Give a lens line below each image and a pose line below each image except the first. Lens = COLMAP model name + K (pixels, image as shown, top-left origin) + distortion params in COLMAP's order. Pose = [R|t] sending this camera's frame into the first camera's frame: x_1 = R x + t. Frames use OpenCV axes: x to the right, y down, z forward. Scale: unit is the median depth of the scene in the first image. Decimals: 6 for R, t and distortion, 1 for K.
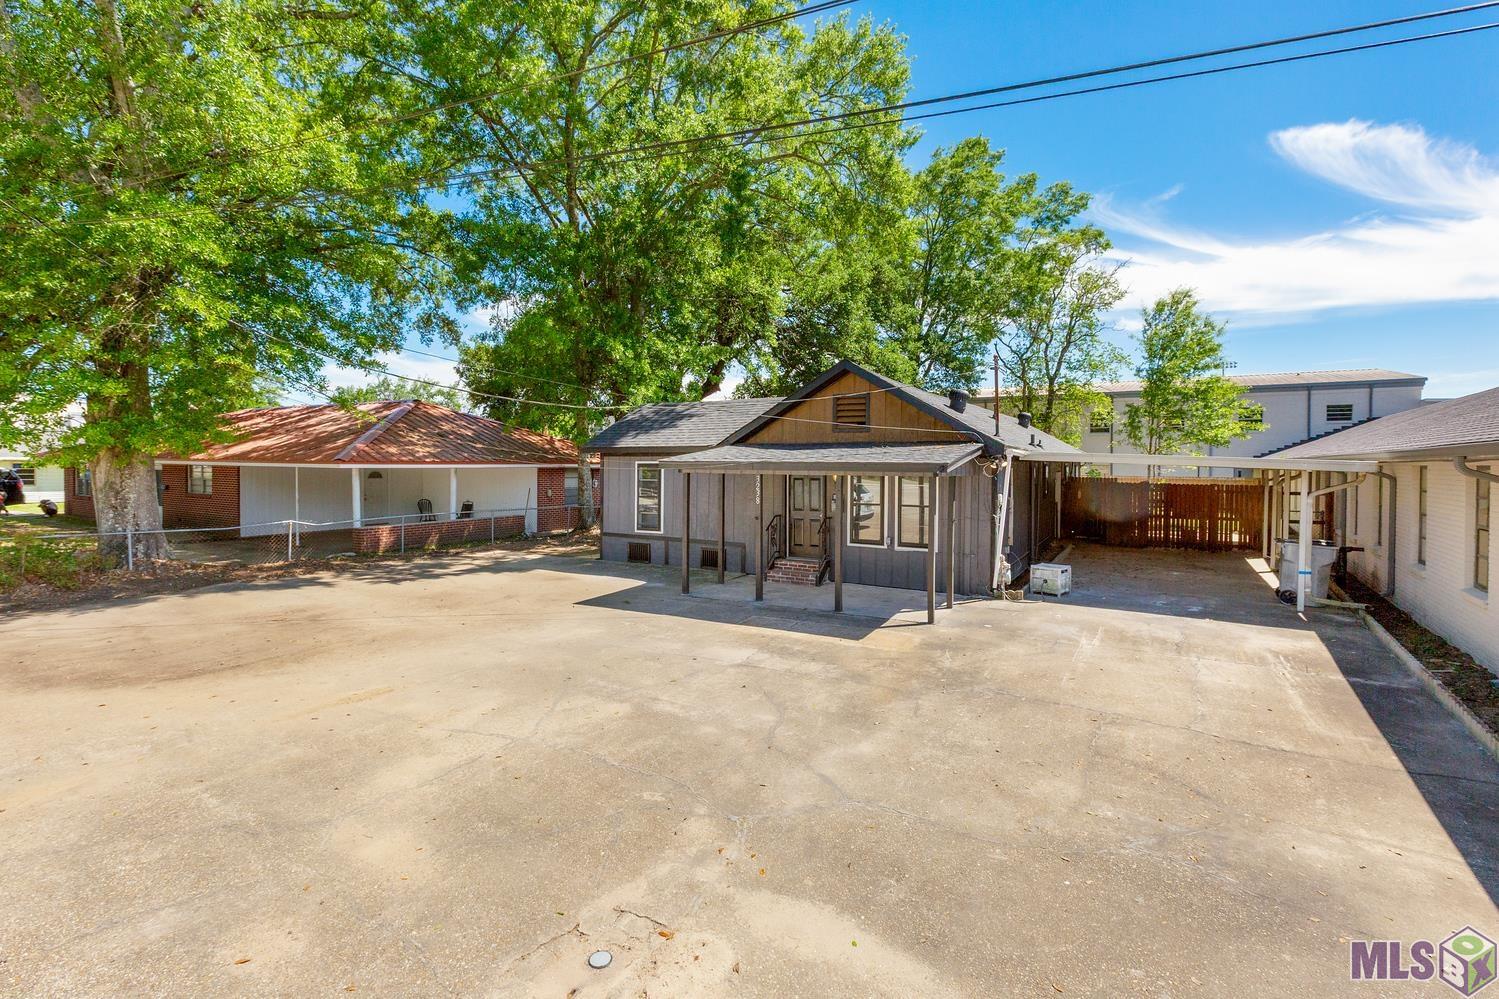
lens RADIAL K [[700.4, 0, 749.5], [0, 700.4, 499.5], [0, 0, 1]] dist [0.001525, 0.000567]
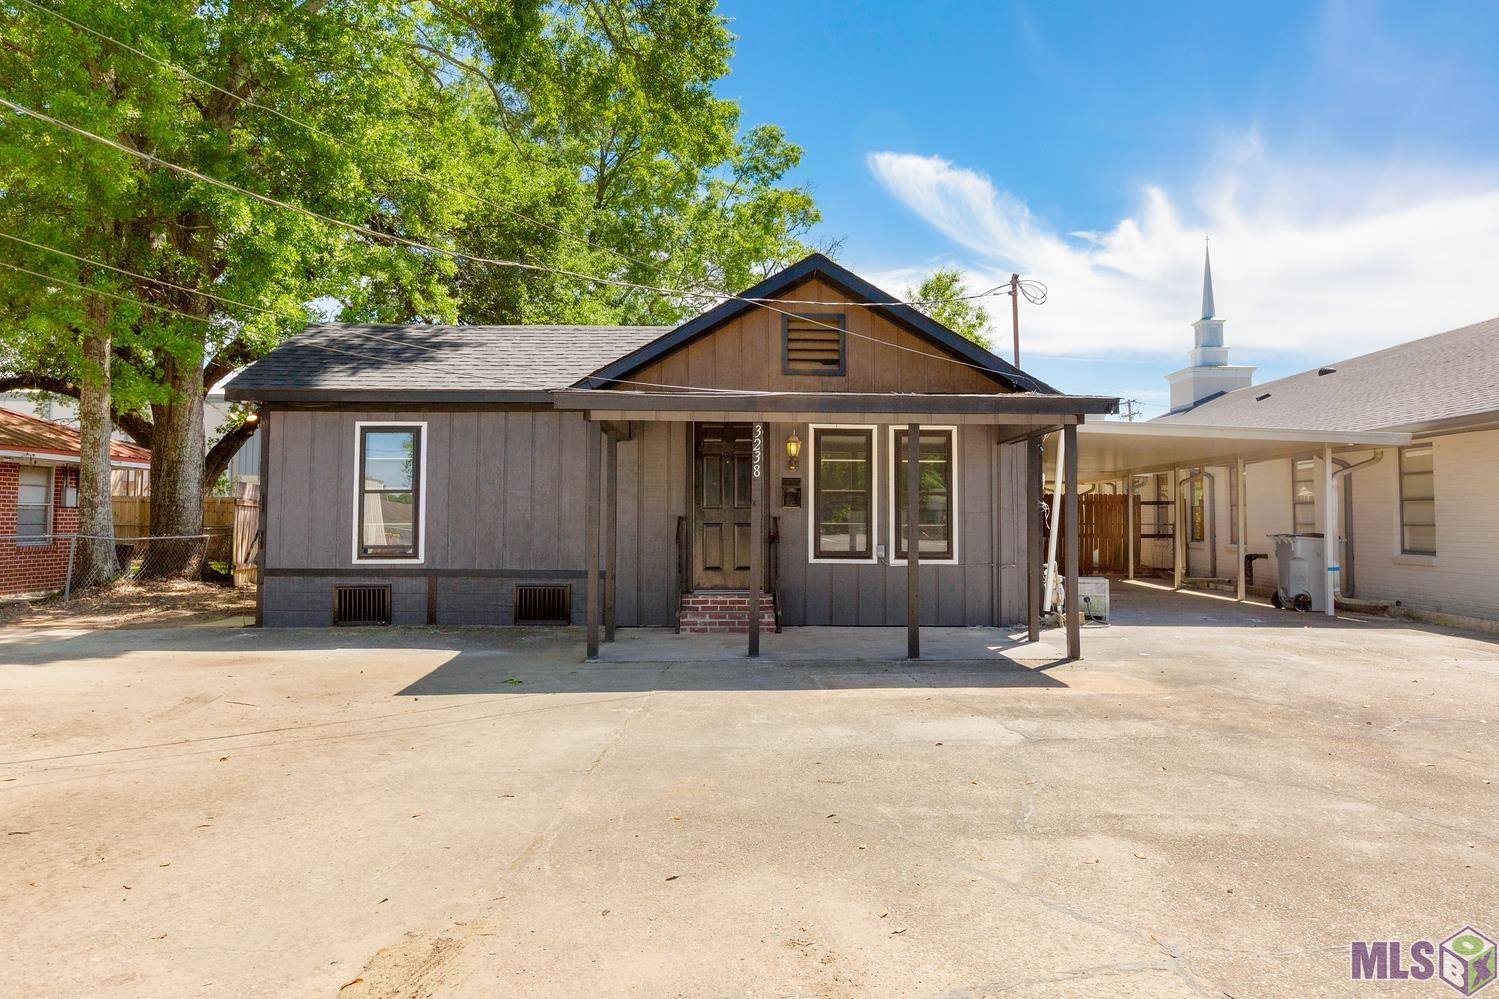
lens RADIAL K [[977.2, 0, 750.3], [0, 977.2, 460.3], [0, 0, 1]] dist [-0.001575, -0.001278]
pose [[0.843384, 0.033246, 0.536282, -0.288633], [0.029365, 0.993740, -0.107785, 0.054919], [-0.536509, 0.106652, 0.837128, 0.260666]]
